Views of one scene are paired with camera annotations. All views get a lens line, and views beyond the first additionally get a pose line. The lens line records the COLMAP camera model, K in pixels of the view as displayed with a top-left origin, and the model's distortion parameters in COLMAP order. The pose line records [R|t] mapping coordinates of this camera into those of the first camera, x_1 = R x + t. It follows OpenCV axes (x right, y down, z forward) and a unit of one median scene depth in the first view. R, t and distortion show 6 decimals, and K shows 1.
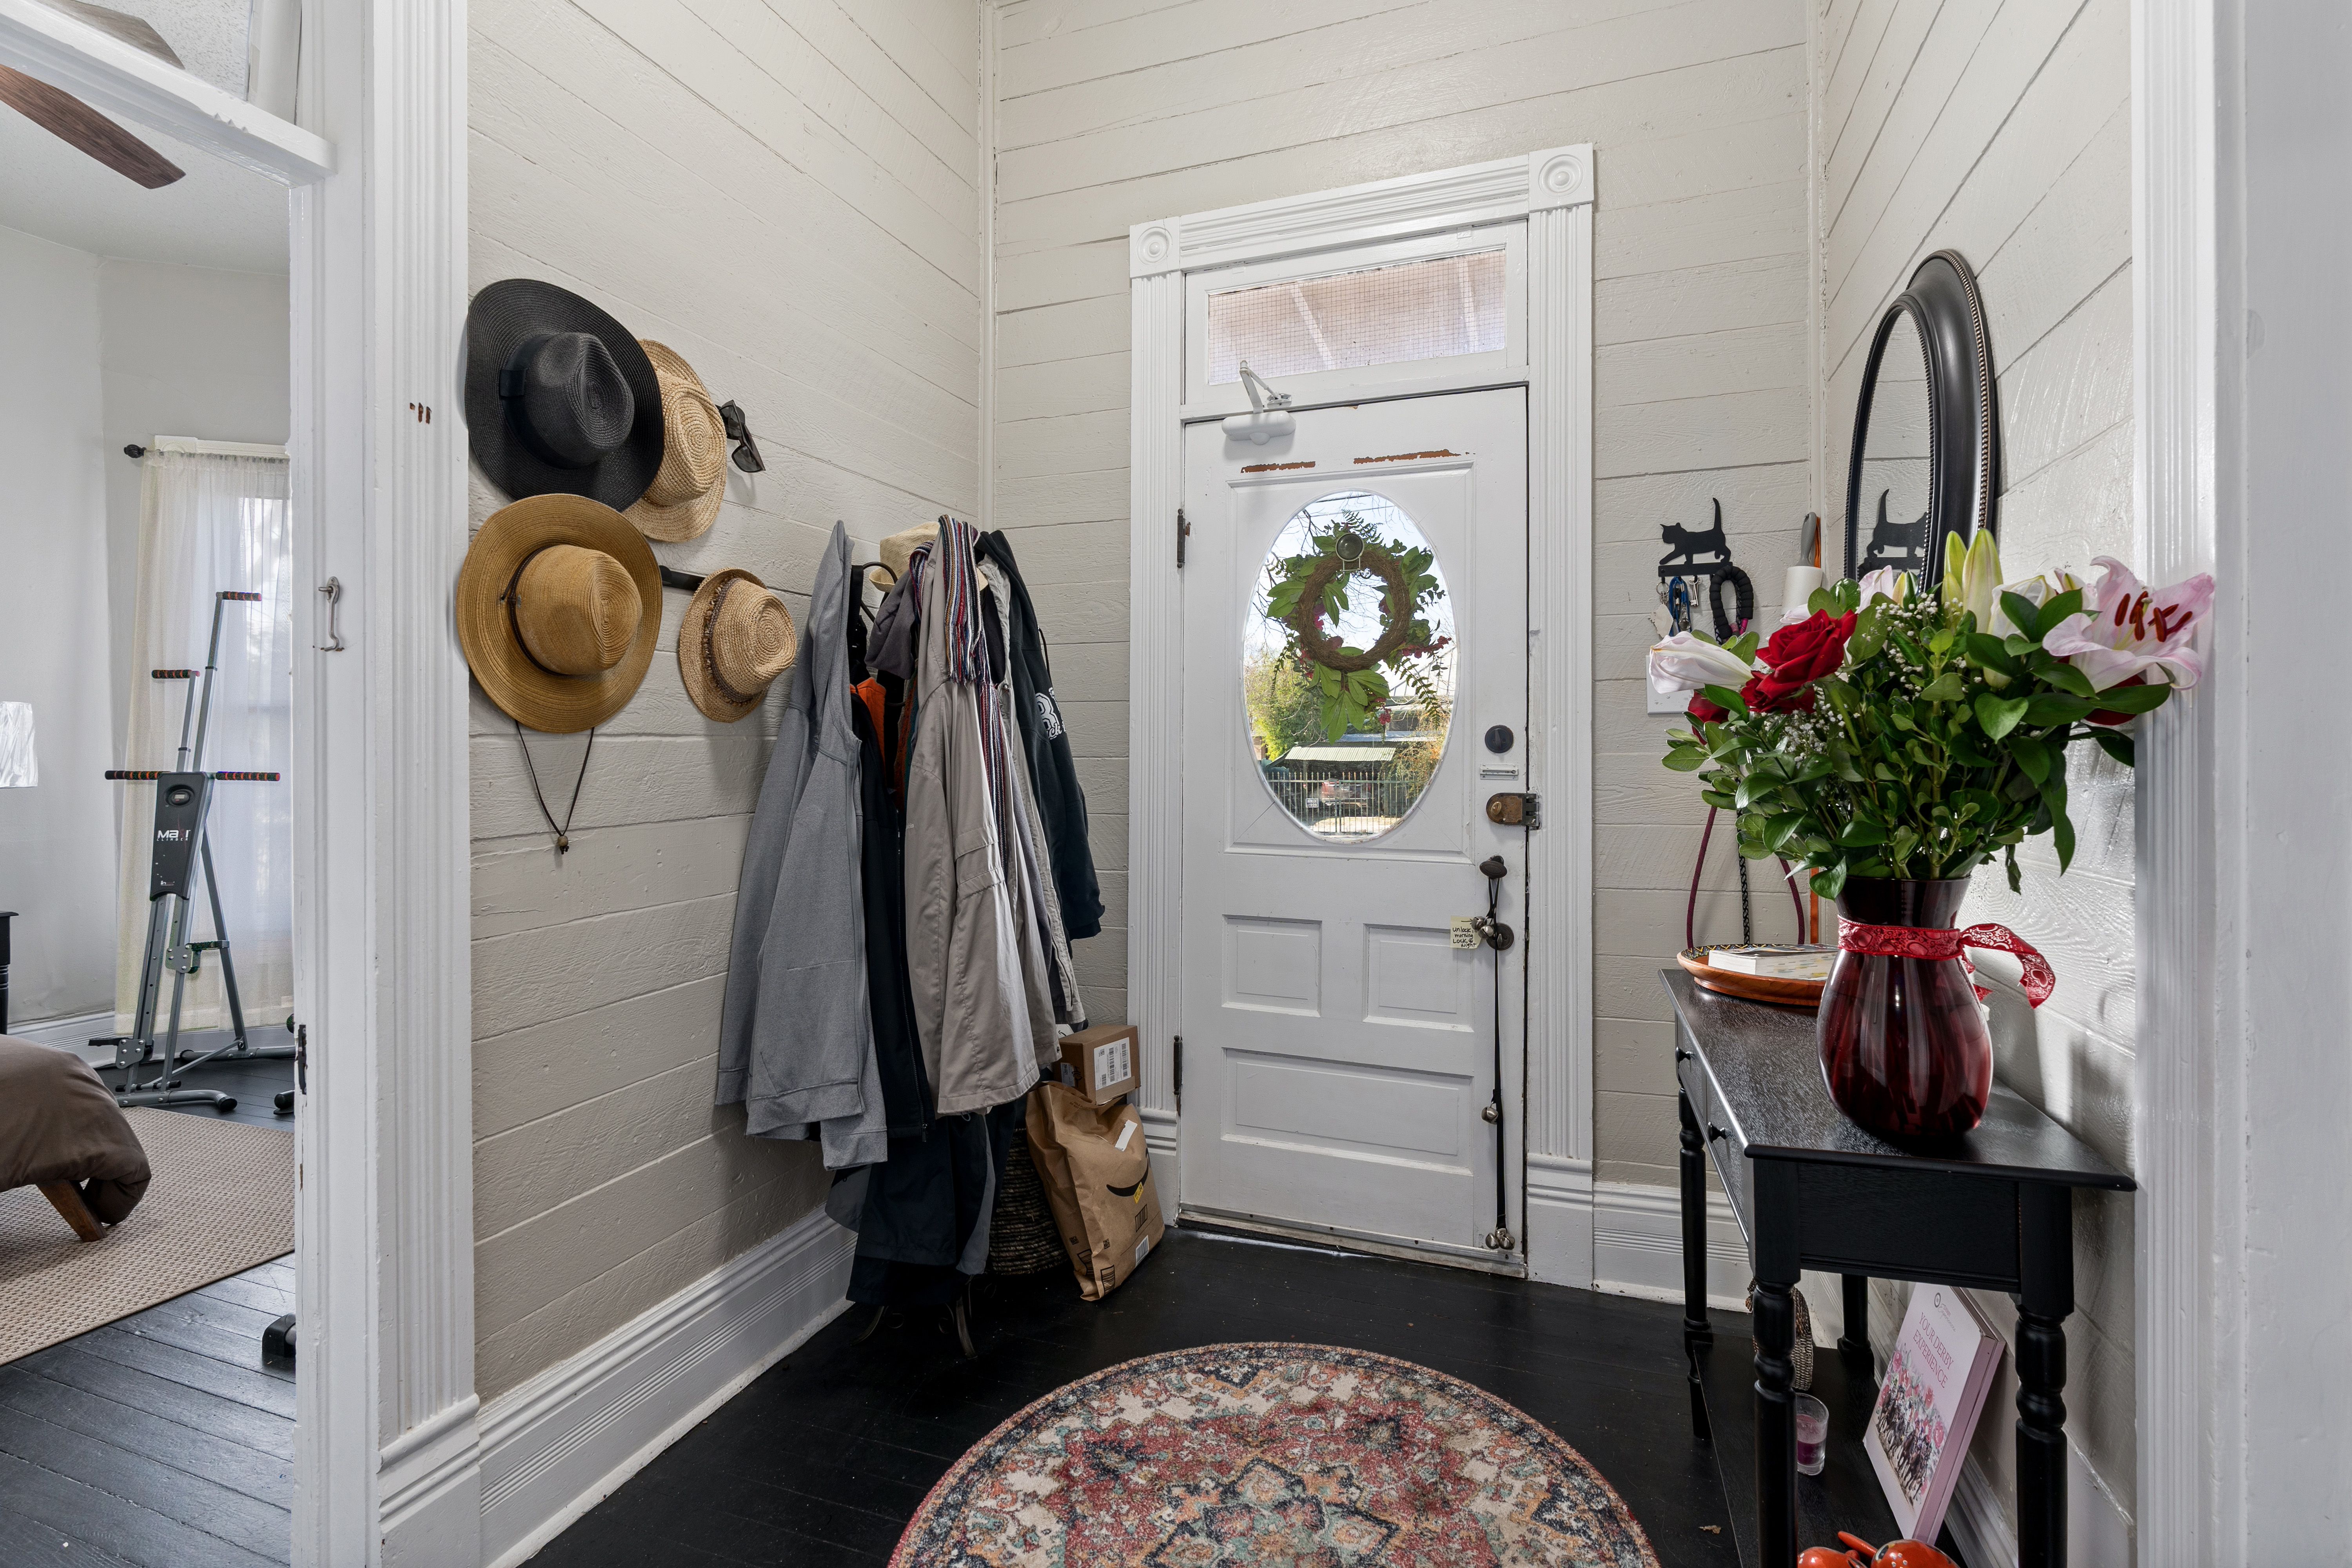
lens RADIAL K [[1076.9, 0, 1168.8], [0, 1076.9, 769.3], [0, 0, 1]] dist [-0.010332, 0.003658]
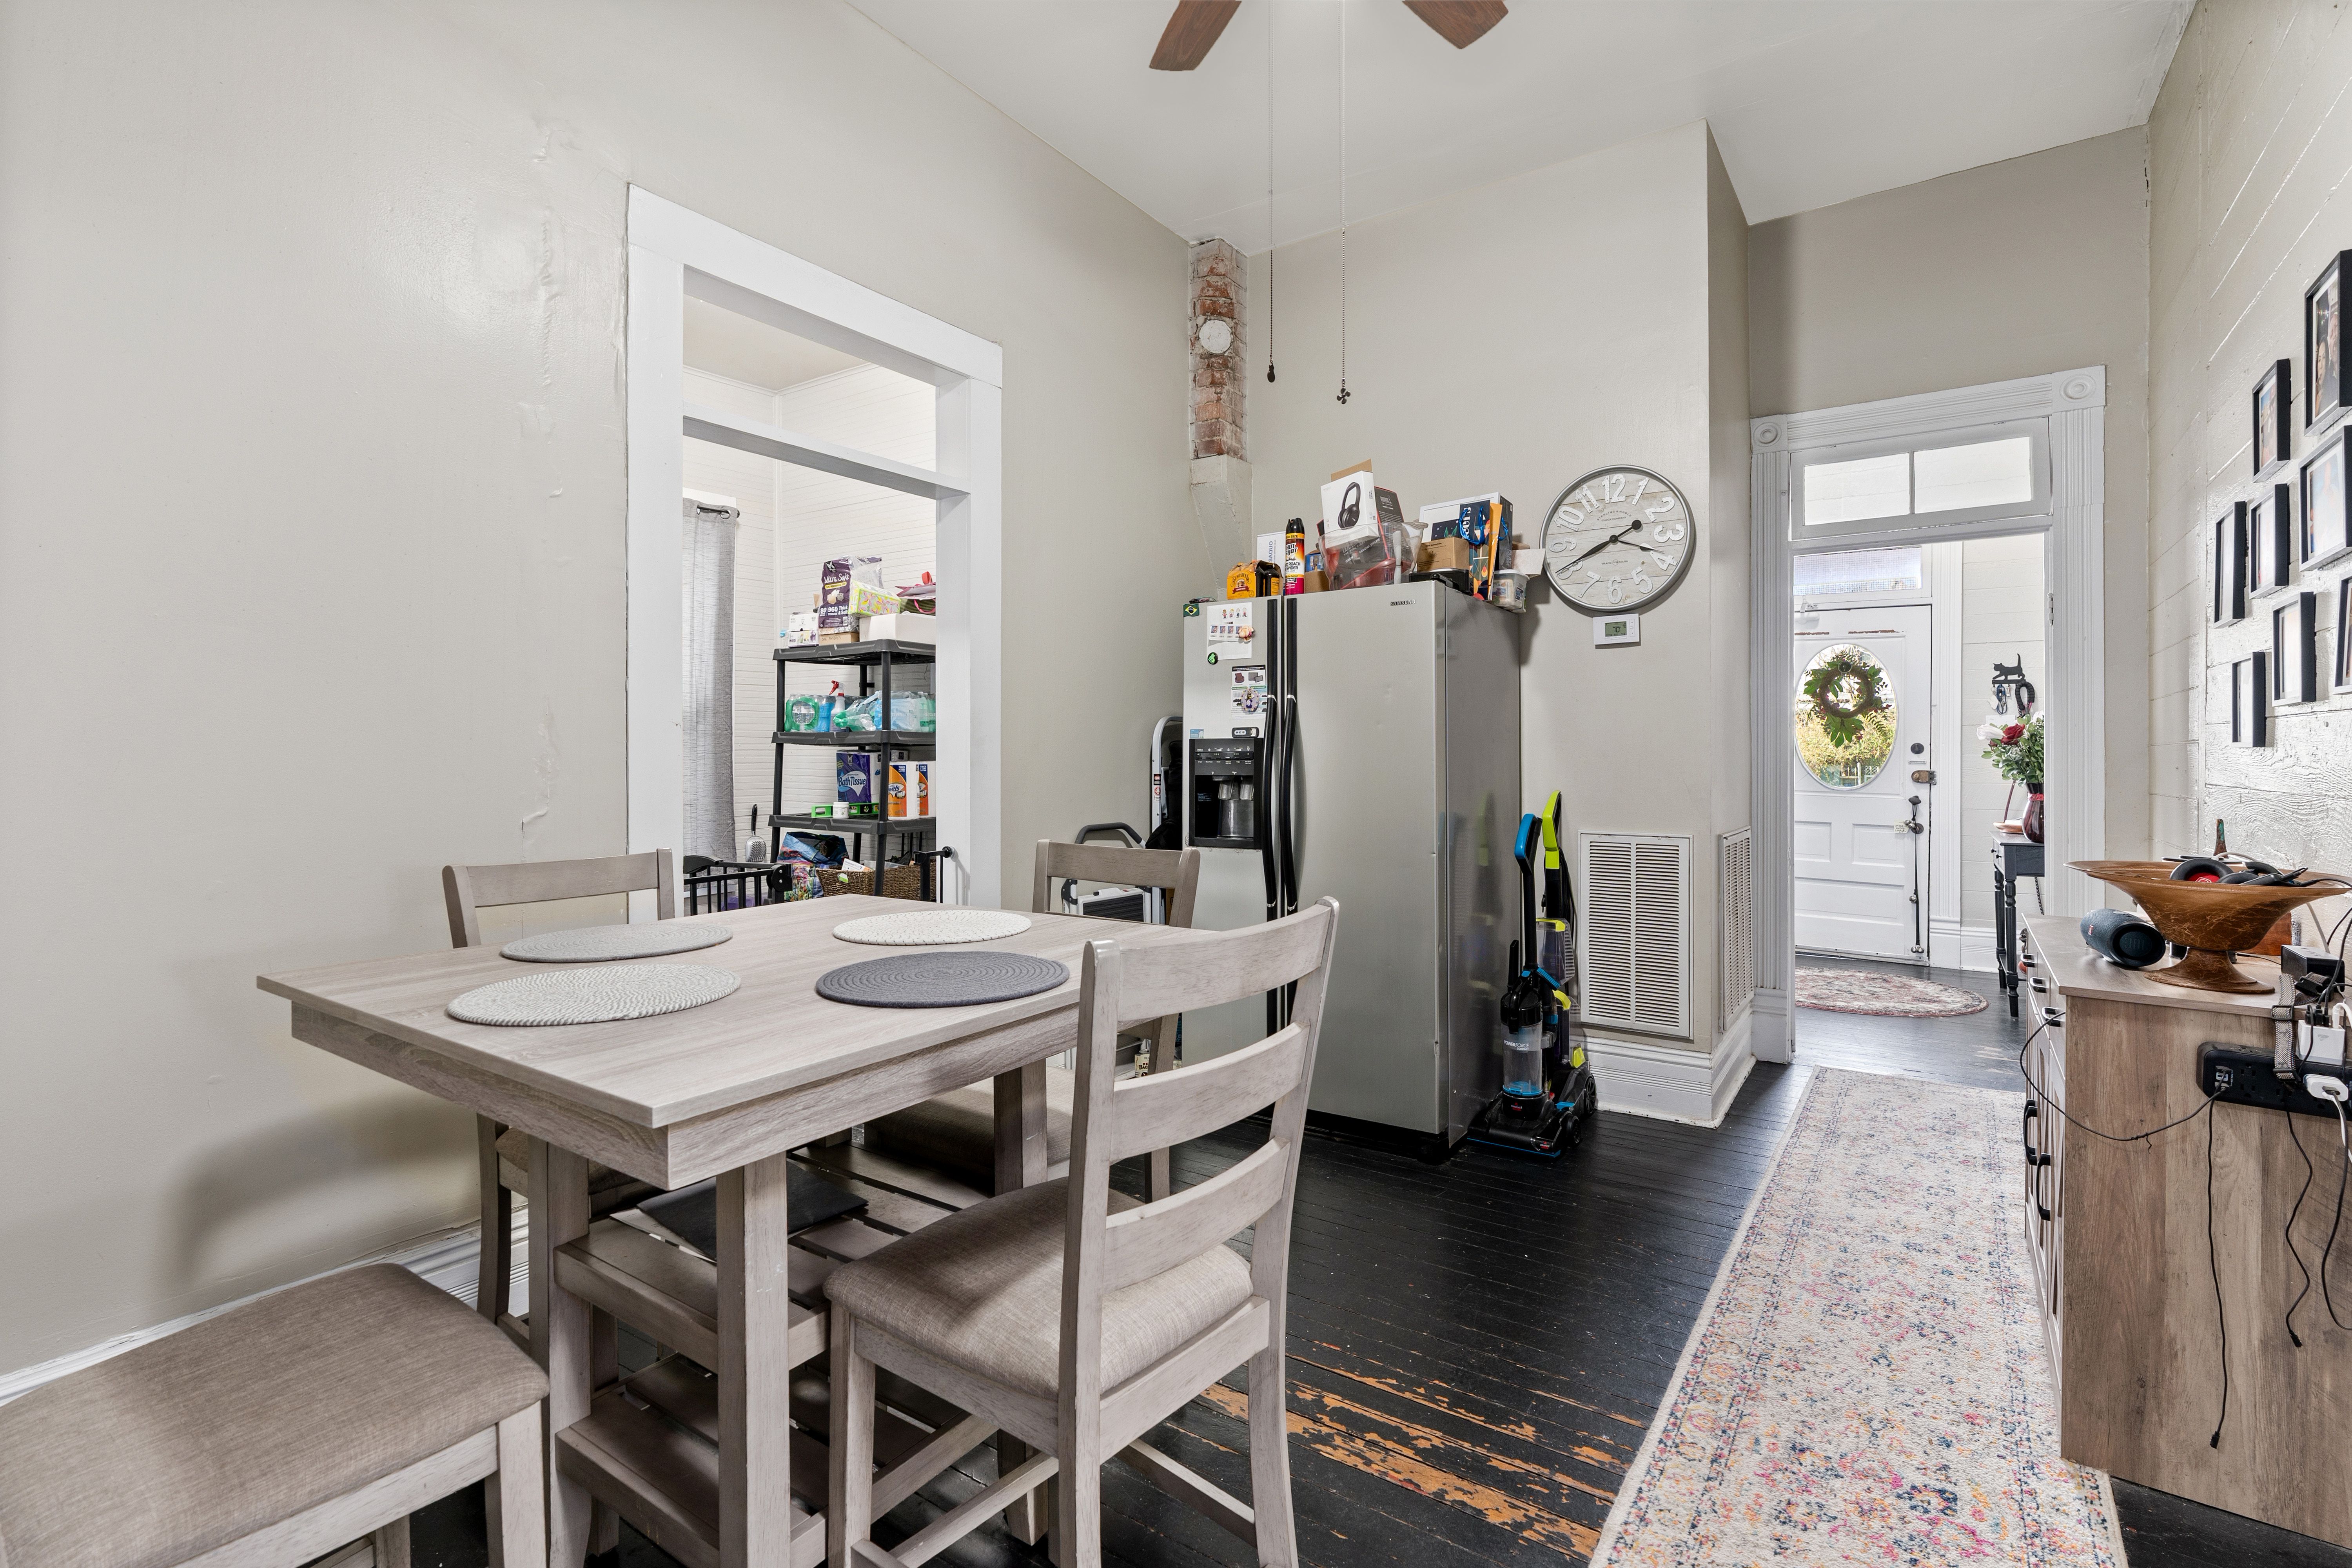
lens RADIAL K [[1076.9, 0, 1182.8], [0, 1076.9, 745.5], [0, 0, 1]] dist [-0.010332, 0.003658]
pose [[0.972218, 0.013635, -0.233678, -0.750679], [-0.016315, 0.999821, -0.009541, 0.016696], [0.233506, 0.013088, 0.972267, -1.769425]]
